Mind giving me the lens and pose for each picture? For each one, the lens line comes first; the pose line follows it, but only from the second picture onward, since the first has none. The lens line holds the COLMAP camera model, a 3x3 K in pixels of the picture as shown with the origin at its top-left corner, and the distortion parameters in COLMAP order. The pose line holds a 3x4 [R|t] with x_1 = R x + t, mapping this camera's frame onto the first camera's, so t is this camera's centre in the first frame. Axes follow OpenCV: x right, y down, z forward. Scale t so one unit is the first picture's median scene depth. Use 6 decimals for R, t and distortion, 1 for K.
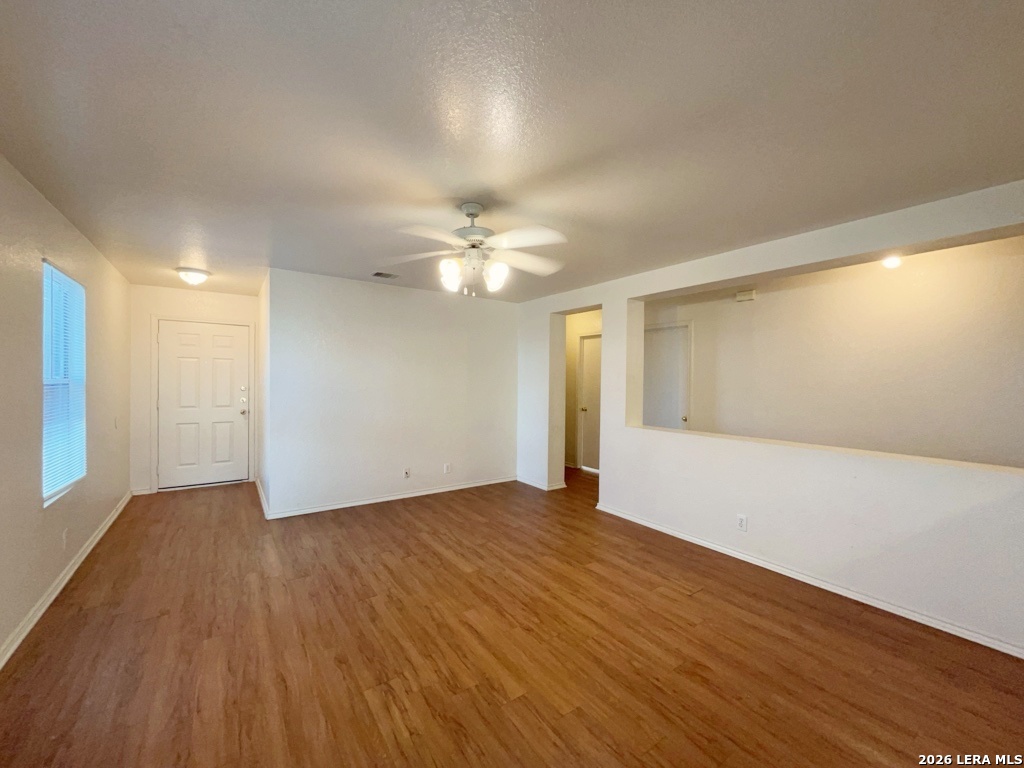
lens RADIAL K [[414.3, 0, 515.7], [0, 414.3, 384.9], [0, 0, 1]] dist [-0.000759, -0.001106]
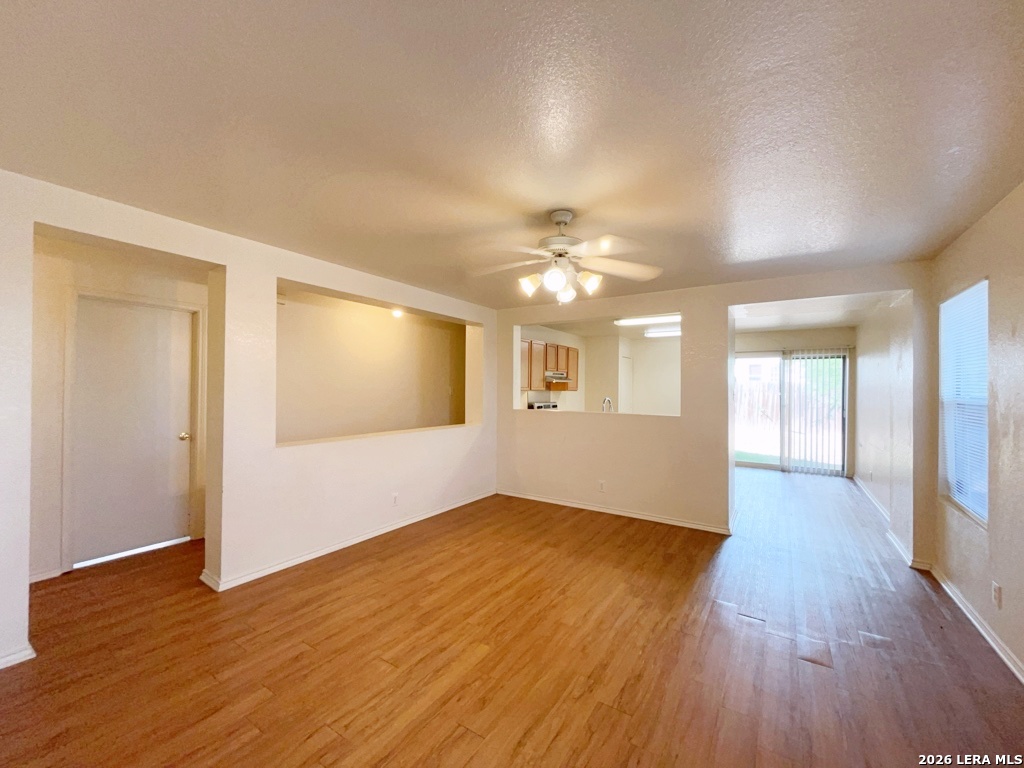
lens RADIAL K [[414.3, 0, 513.4], [0, 414.3, 386.2], [0, 0, 1]] dist [-0.000759, -0.001106]
pose [[-0.372827, -0.010697, 0.927839, -0.912610], [-0.005530, 0.999941, 0.009306, -0.031428], [-0.927884, -0.001661, -0.372865, 1.377464]]
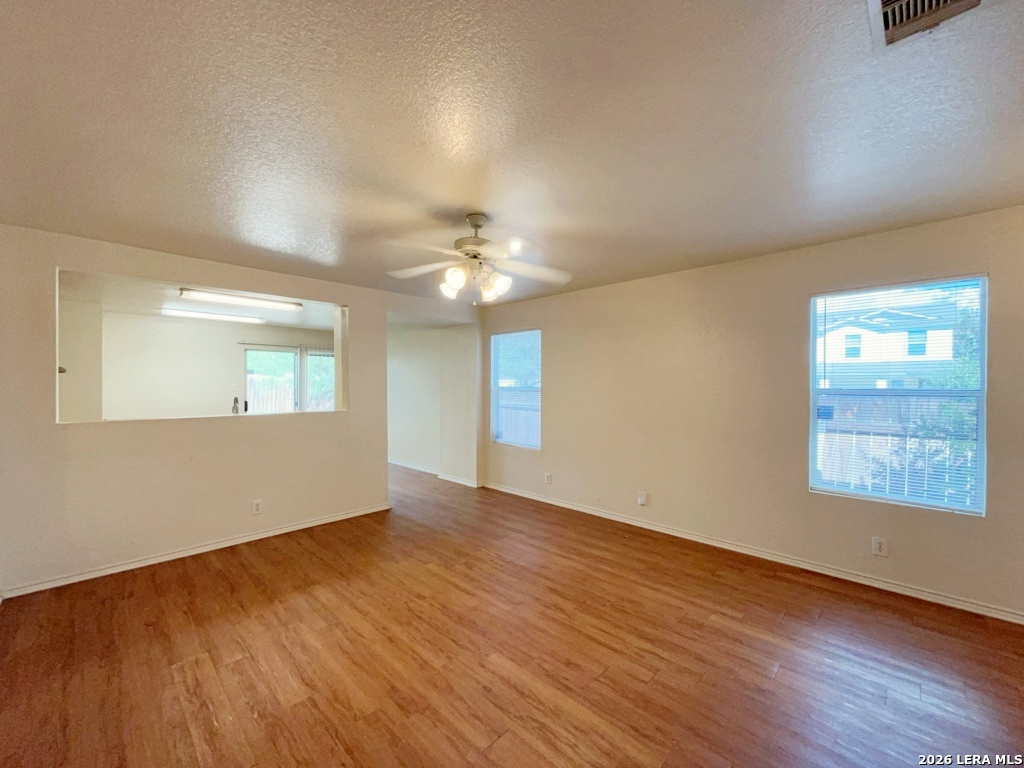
lens RADIAL K [[414.3, 0, 517.5], [0, 414.3, 386.2], [0, 0, 1]] dist [-0.000759, -0.001106]
pose [[-0.981944, -0.010931, -0.188854, -0.013900], [-0.013387, 0.999842, 0.011732, -0.026323], [0.188695, 0.014049, -0.981935, 1.897791]]
